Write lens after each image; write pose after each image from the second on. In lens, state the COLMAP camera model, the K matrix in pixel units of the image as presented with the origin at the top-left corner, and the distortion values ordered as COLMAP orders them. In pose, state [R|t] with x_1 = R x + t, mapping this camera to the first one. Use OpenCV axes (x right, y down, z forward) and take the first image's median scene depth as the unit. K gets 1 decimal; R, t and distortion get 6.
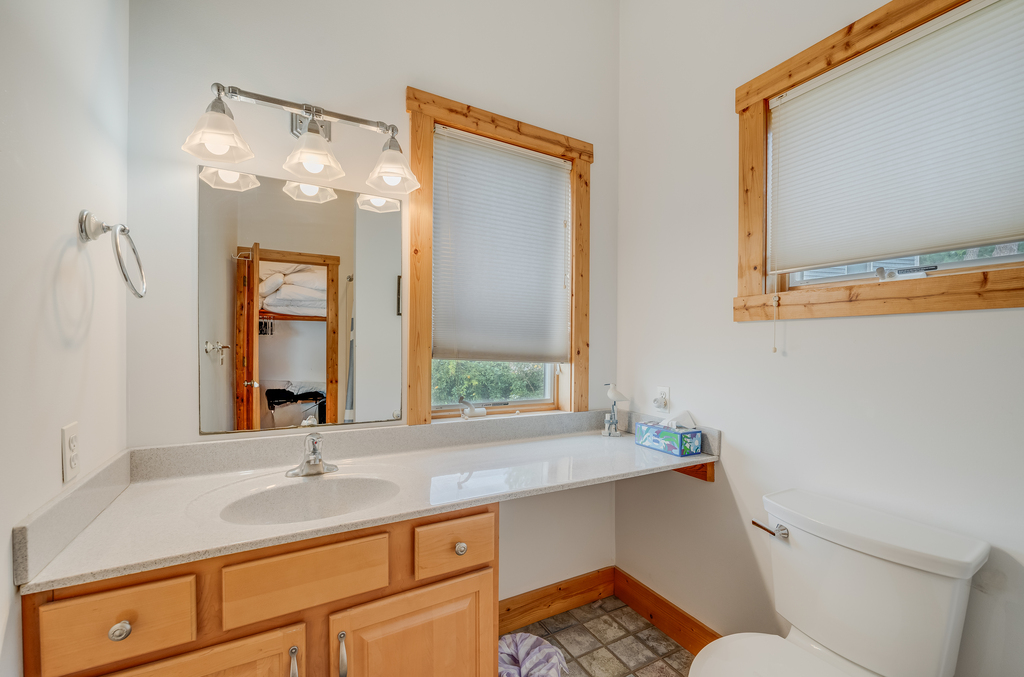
lens RADIAL K [[421.7, 0, 508.2], [0, 421.7, 344.9], [0, 0, 1]] dist [-0.012155, 0.000134]
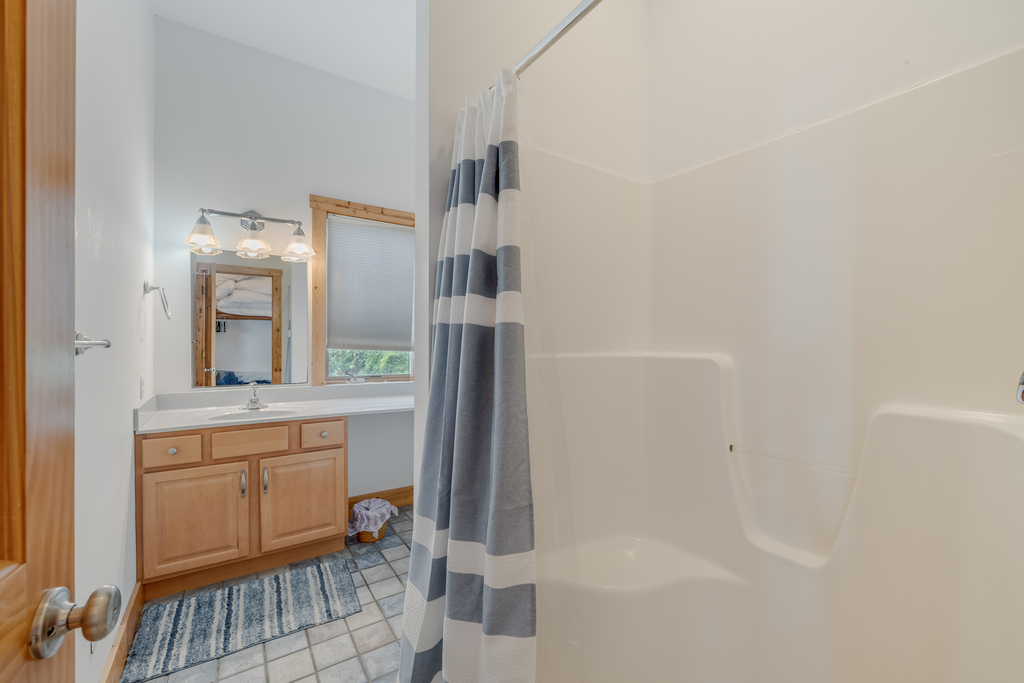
lens RADIAL K [[445.4, 0, 517.3], [0, 445.4, 339.6], [0, 0, 1]] dist [-0.003780, -0.001850]
pose [[0.996940, -0.002700, 0.078128, 0.513754], [0.002721, 0.999996, -0.000165, -0.000097], [-0.078127, 0.000377, 0.996943, -0.997754]]
